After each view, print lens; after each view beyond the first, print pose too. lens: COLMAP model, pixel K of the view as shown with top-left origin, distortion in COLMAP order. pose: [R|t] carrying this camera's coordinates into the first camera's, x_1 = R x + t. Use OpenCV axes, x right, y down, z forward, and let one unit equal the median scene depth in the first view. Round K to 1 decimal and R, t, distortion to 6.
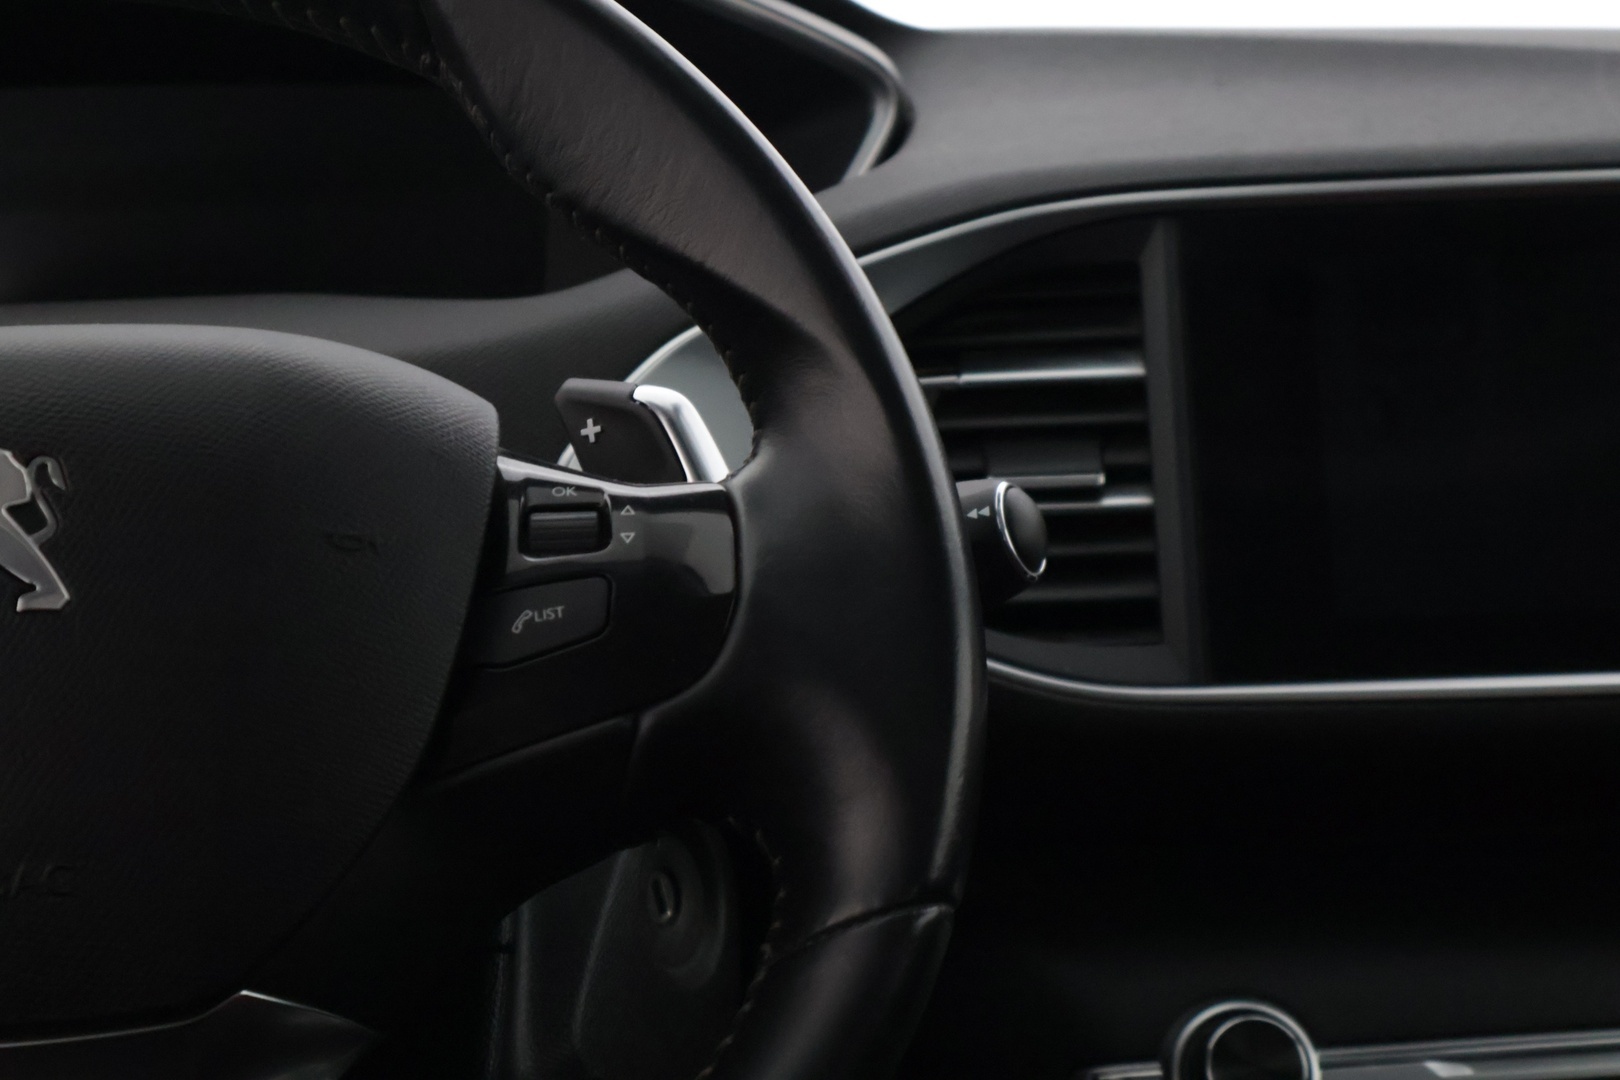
lens RADIAL K [[3244.0, 0, 818.1], [0, 3244.0, 540.2], [0, 0, 1]] dist [0.018485, 0.210534]
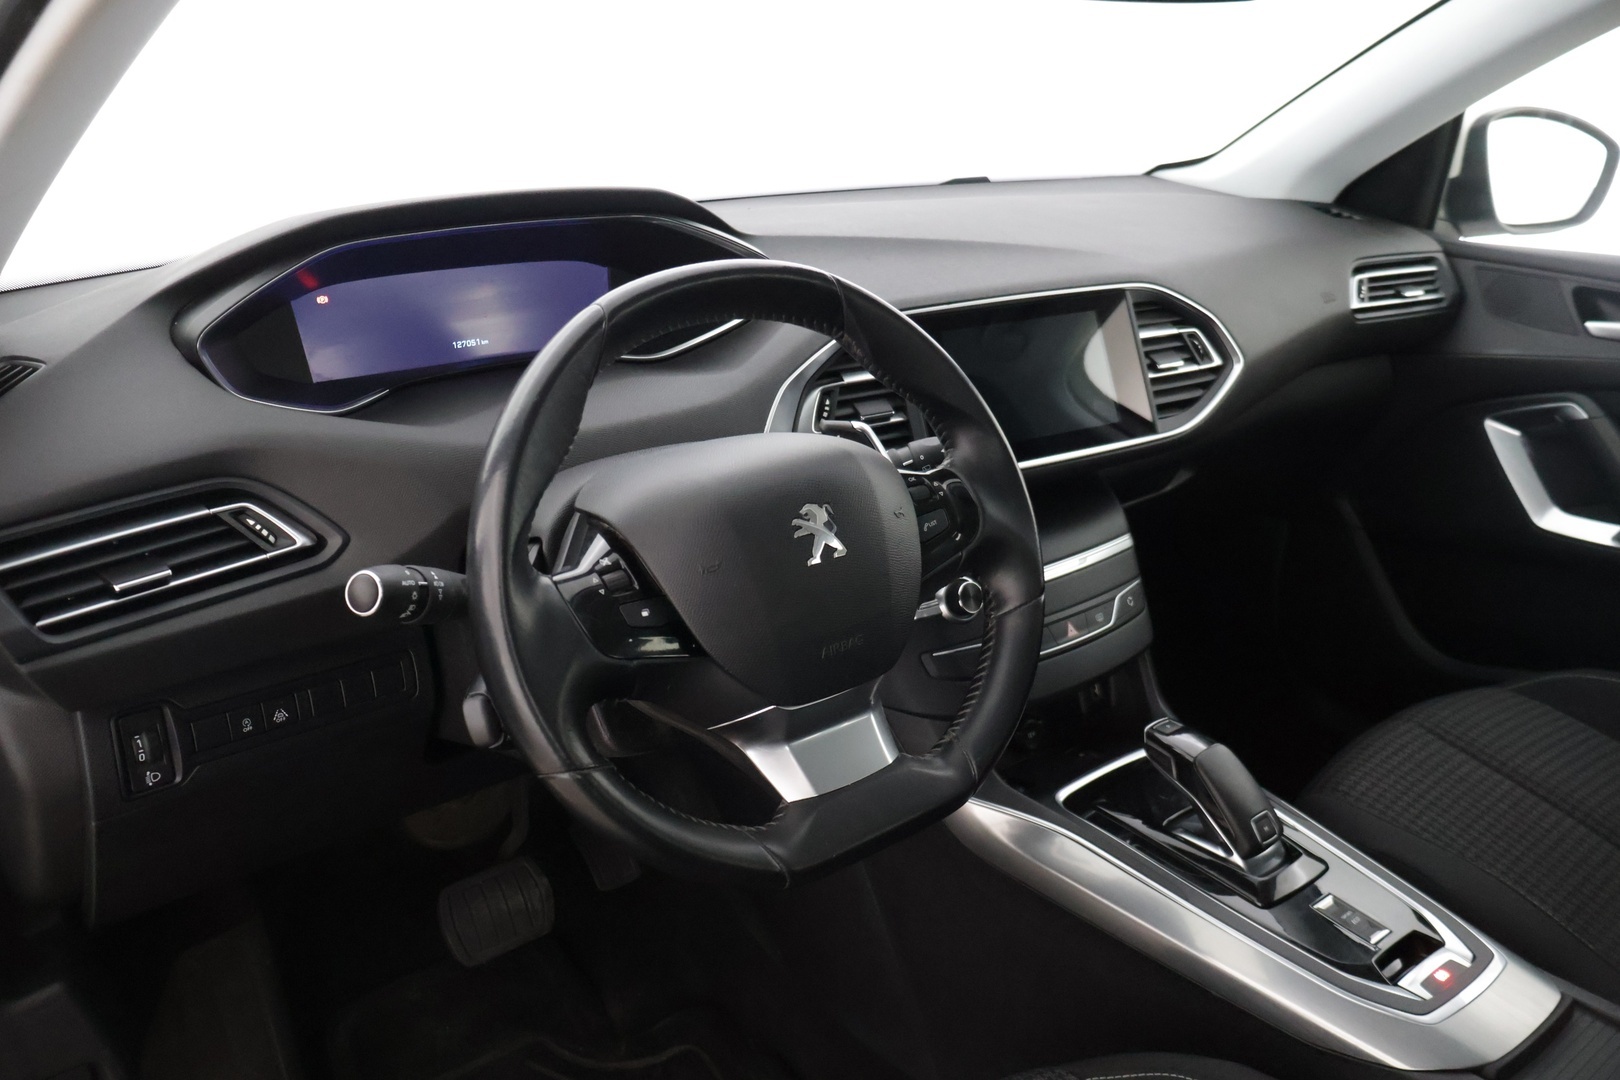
lens RADIAL K [[1344.2, 0, 810.1], [0, 1344.2, 559.5], [0, 0, 1]] dist [-0.013934, 0.003524]
pose [[0.861923, -0.162107, 0.480427, -0.819862], [0.041842, 0.967023, 0.251227, -0.277106], [-0.505310, -0.196436, 0.840283, -0.046866]]
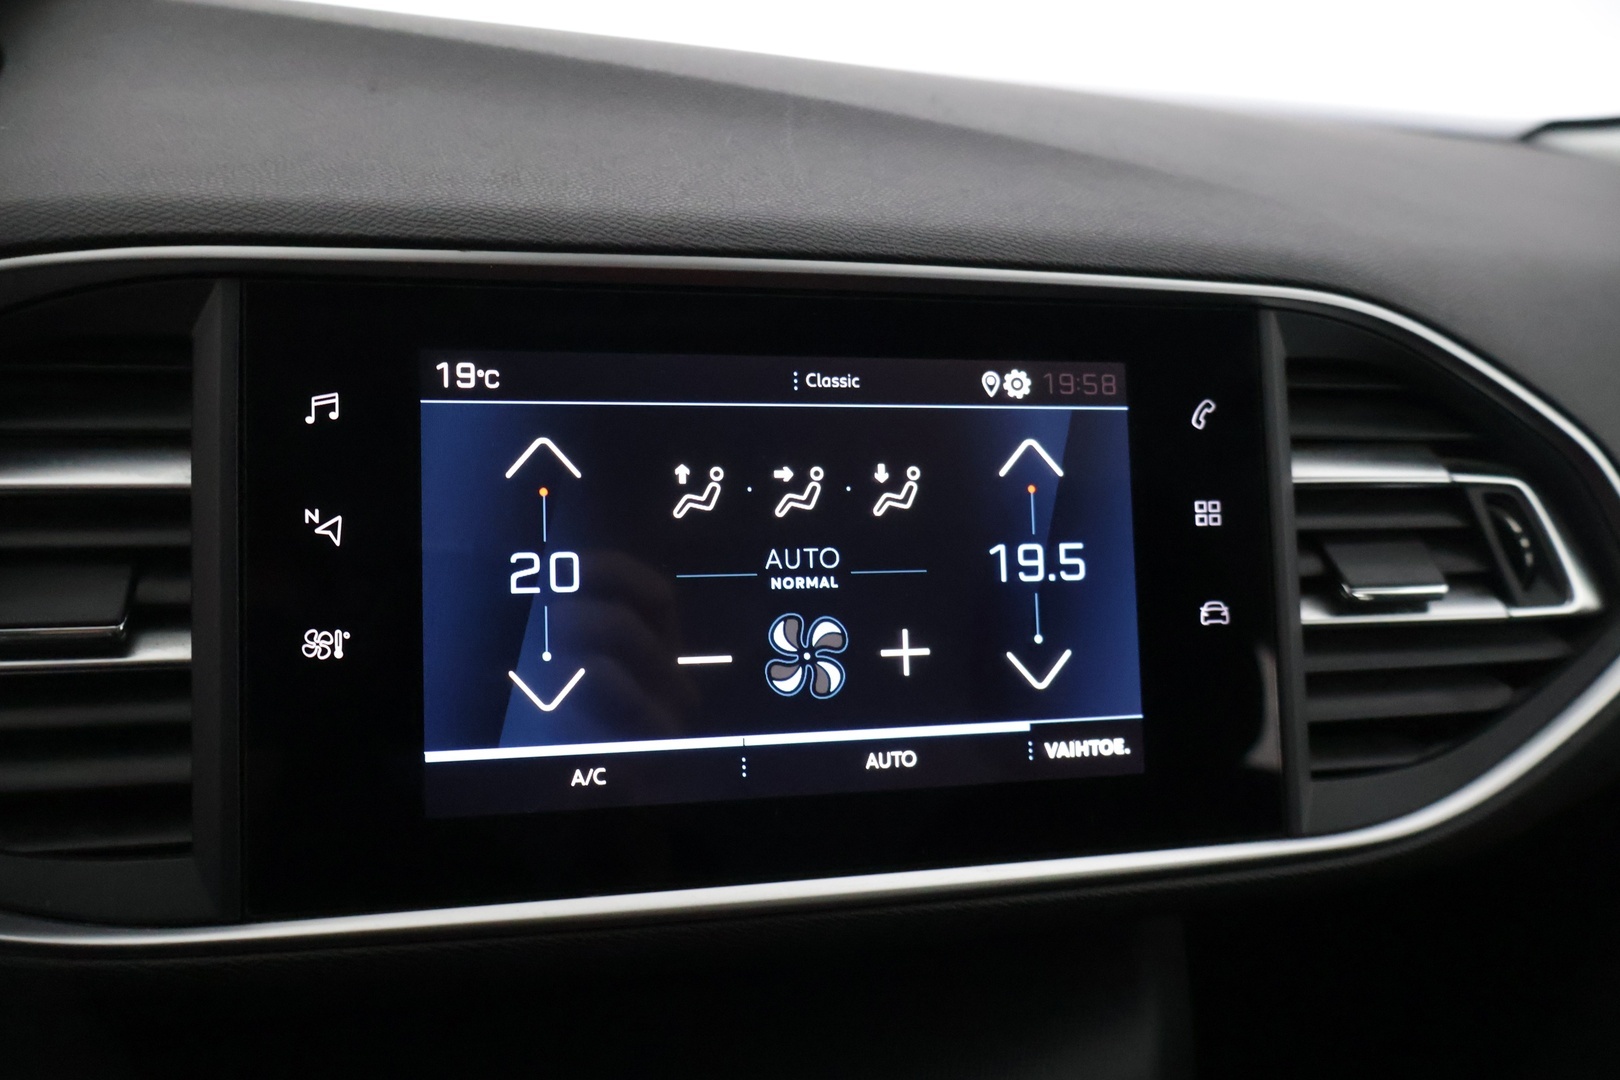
lens RADIAL K [[1340.6, 0, 810.0], [0, 1340.6, 540.0], [0, 0, 1]] dist [-0.005863, -0.000847]
pose [[0.970622, 0.018937, 0.239861, 0.229595], [-0.067986, 0.977860, 0.197909, -0.154029], [-0.230803, -0.208402, 0.950420, 0.901829]]
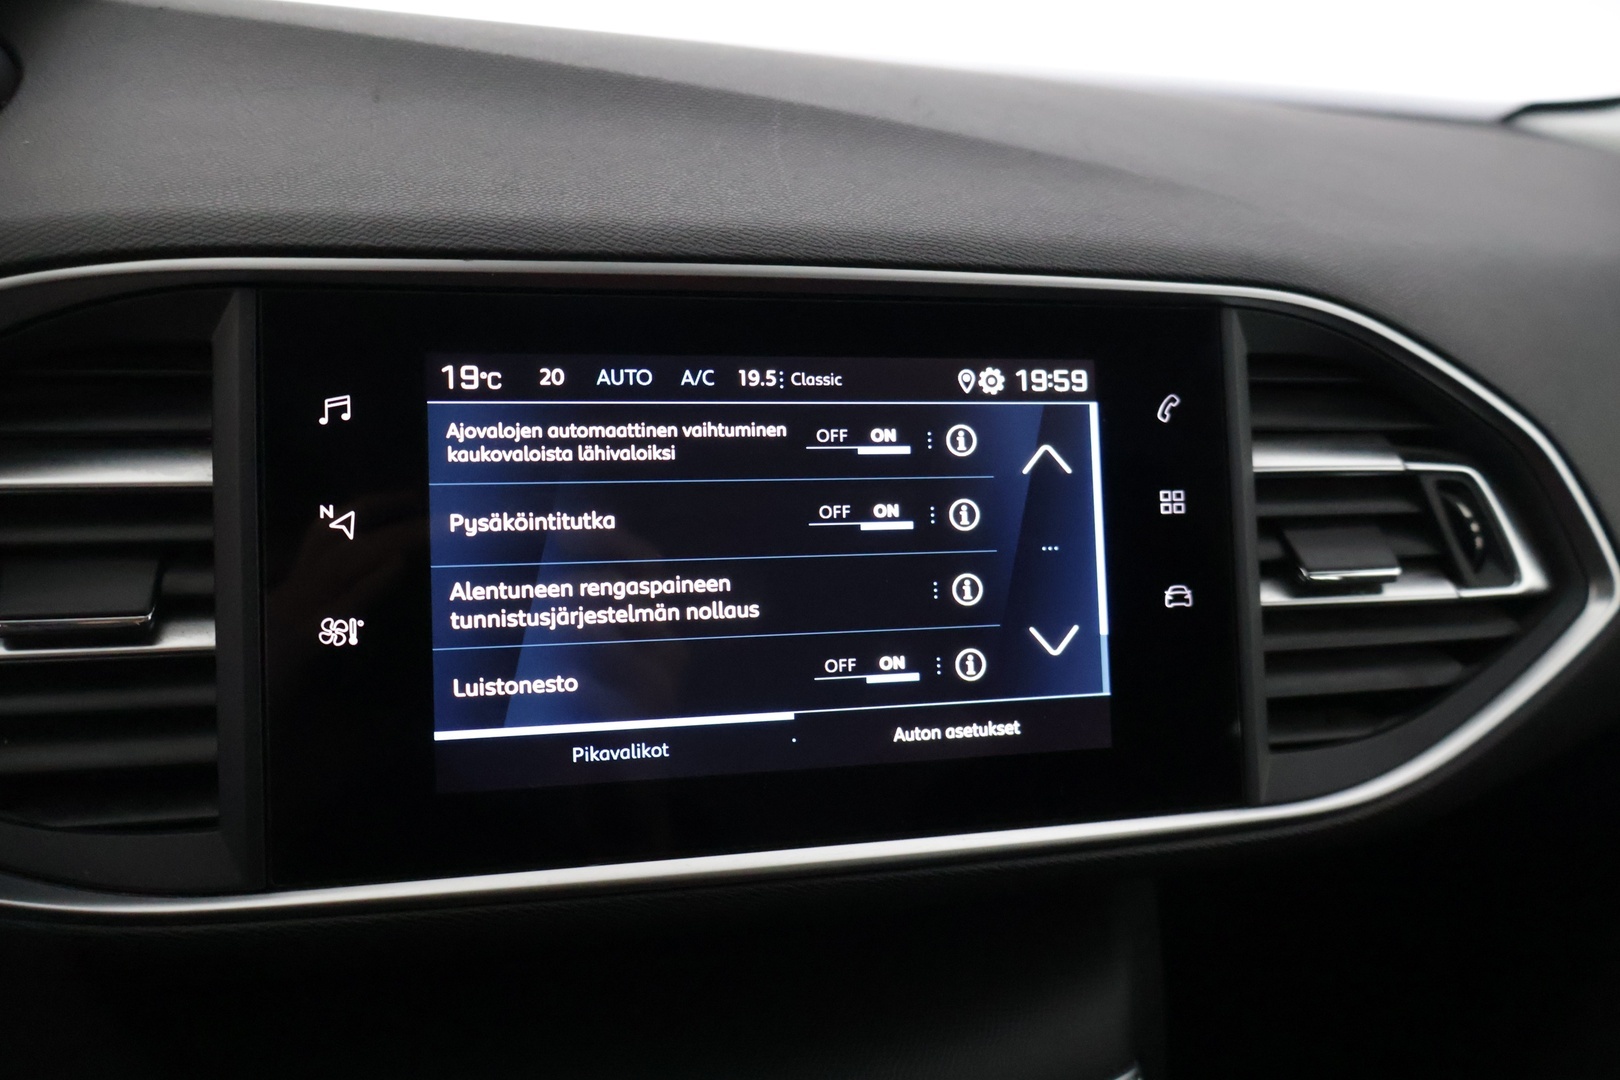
lens RADIAL K [[1330.6, 0, 814.4], [0, 1330.6, 540.6], [0, 0, 1]] dist [-0.004858, -0.009526]
pose [[0.969704, 0.009415, 0.244103, 0.228224], [-0.064509, 0.973656, 0.218708, -0.166355], [-0.235613, -0.227829, 0.944765, 0.877458]]
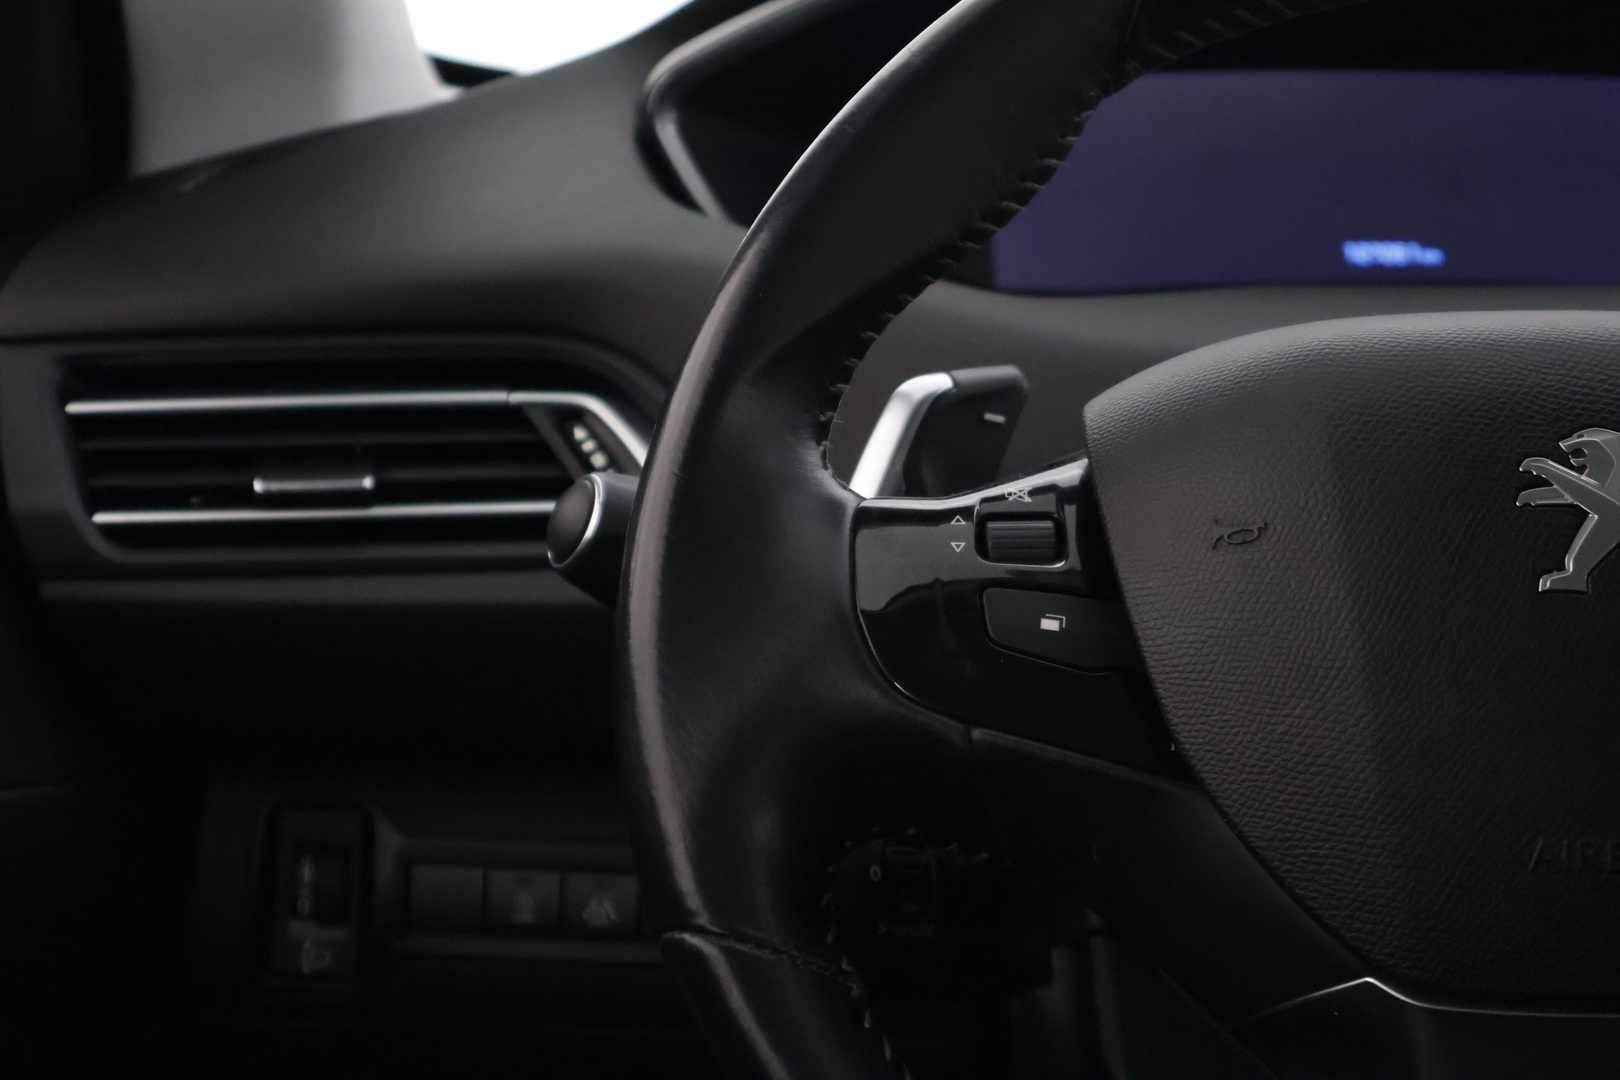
lens RADIAL K [[3244.0, 0, 818.1], [0, 3244.0, 540.2], [0, 0, 1]] dist [0.018485, 0.210534]
pose [[0.977266, 0.058120, -0.203896, -0.273794], [-0.056575, 0.998308, 0.013403, 0.006139], [0.204330, -0.001563, 0.978901, -0.049663]]
